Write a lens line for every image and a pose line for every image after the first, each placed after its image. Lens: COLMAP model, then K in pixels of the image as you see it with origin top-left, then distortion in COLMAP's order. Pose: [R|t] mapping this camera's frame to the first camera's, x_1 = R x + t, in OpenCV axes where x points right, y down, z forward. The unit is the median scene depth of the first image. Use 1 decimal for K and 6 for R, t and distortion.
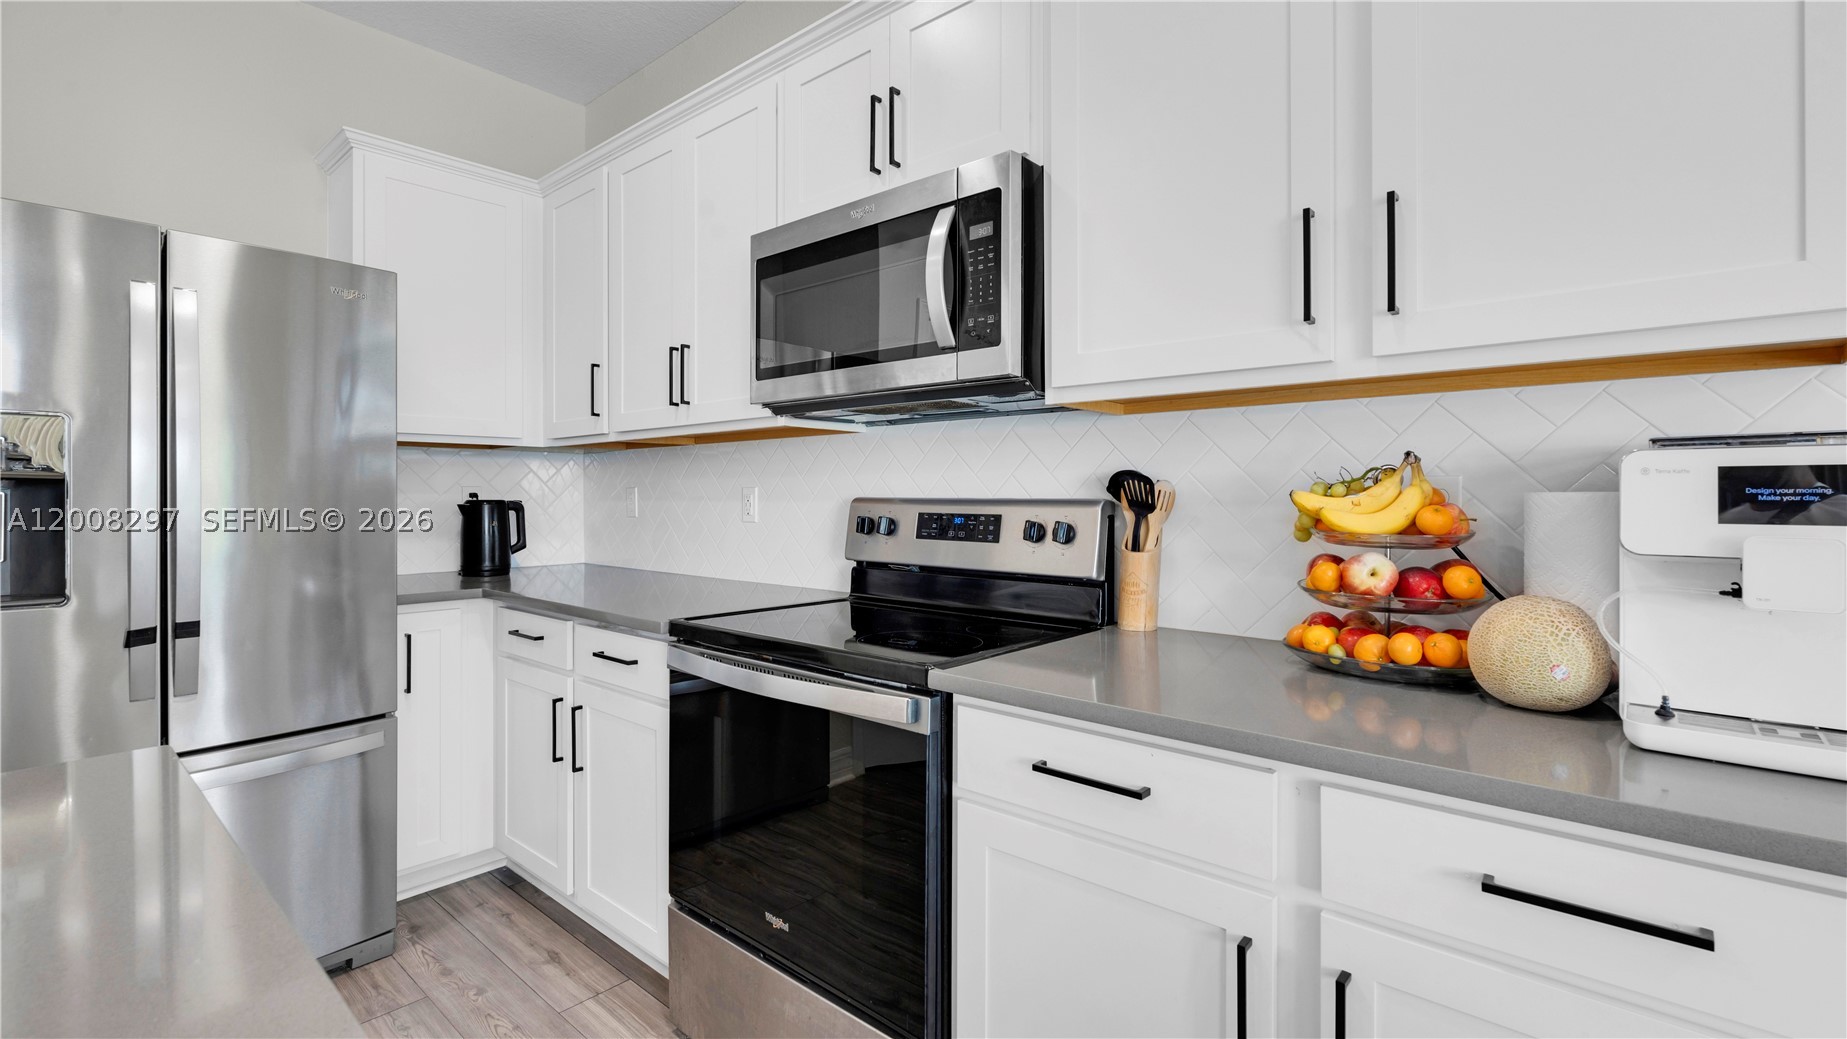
lens RADIAL K [[813.5, 0, 905.9], [0, 813.5, 492.1], [0, 0, 1]] dist [-0.002269, -0.000100]
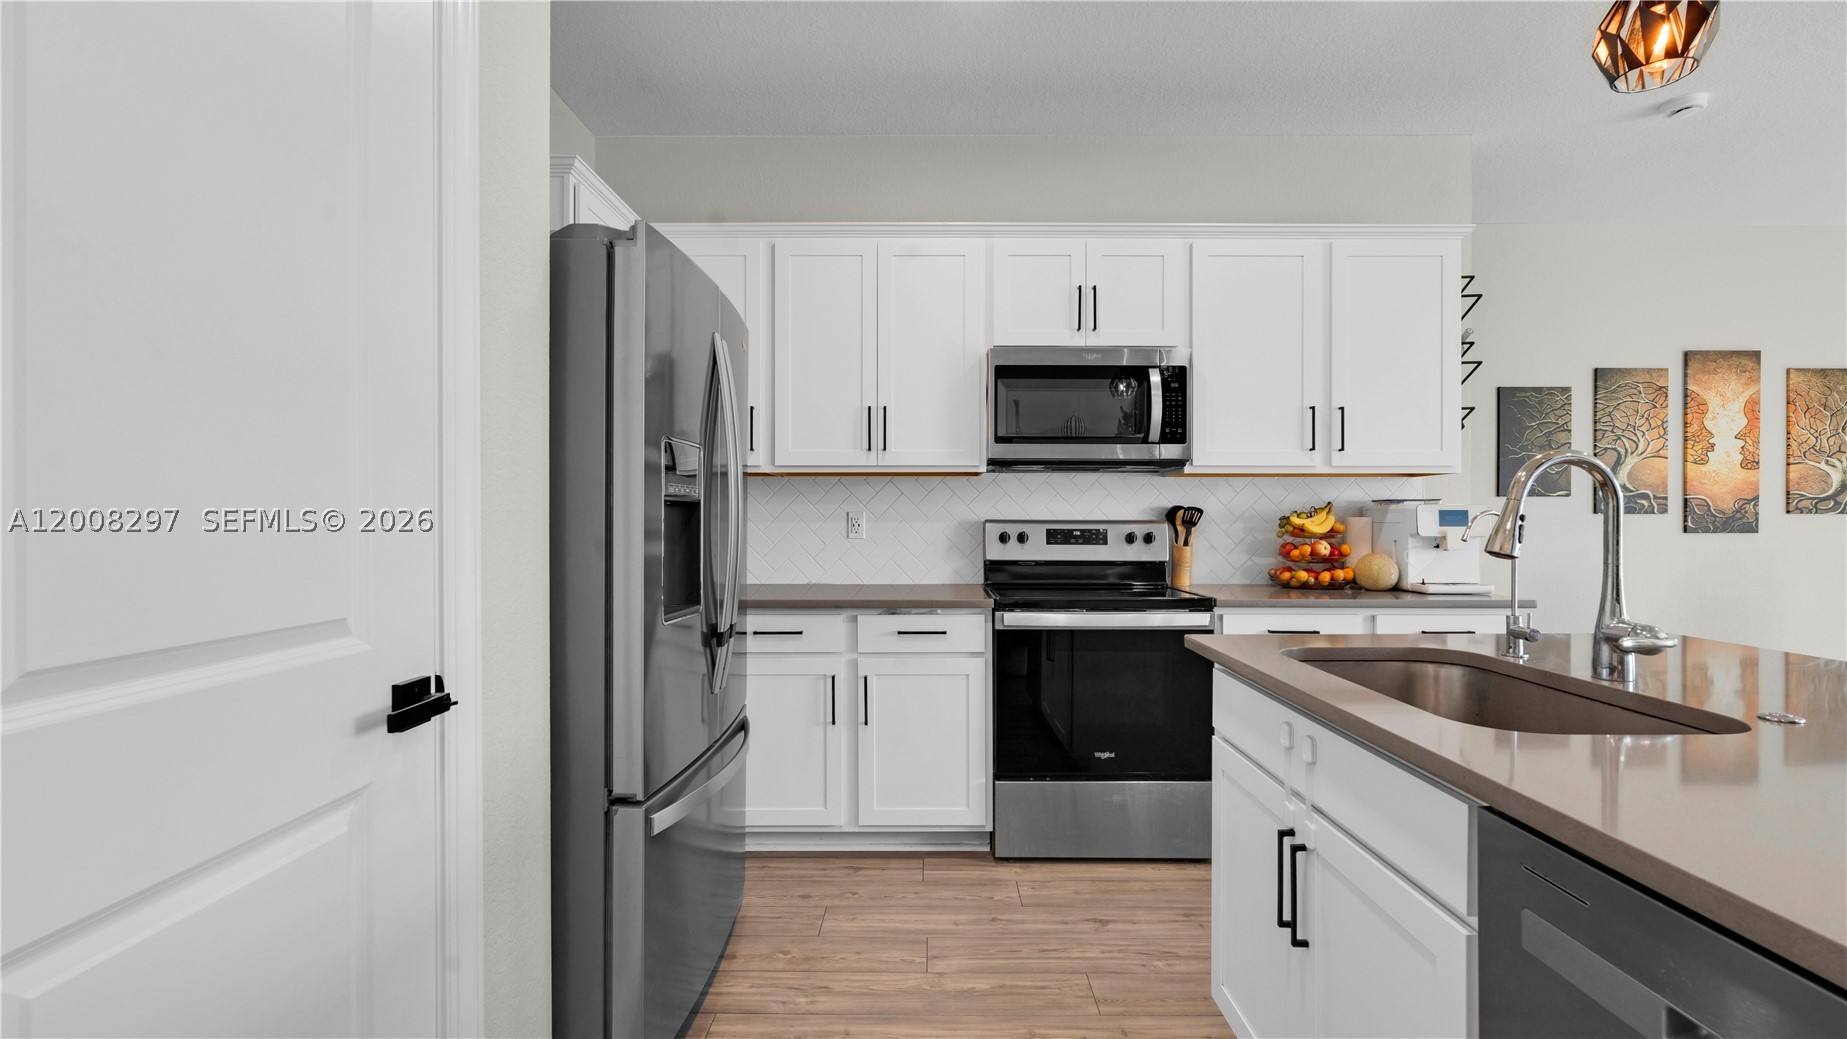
lens RADIAL K [[809.6, 0, 923.5], [0, 809.6, 519.5], [0, 0, 1]] dist [-0.002074, -0.000344]
pose [[0.749023, 0.002440, 0.662539, -1.535545], [-0.003587, 0.999993, 0.000372, 0.008160], [-0.662534, -0.002655, 0.749027, -0.069349]]
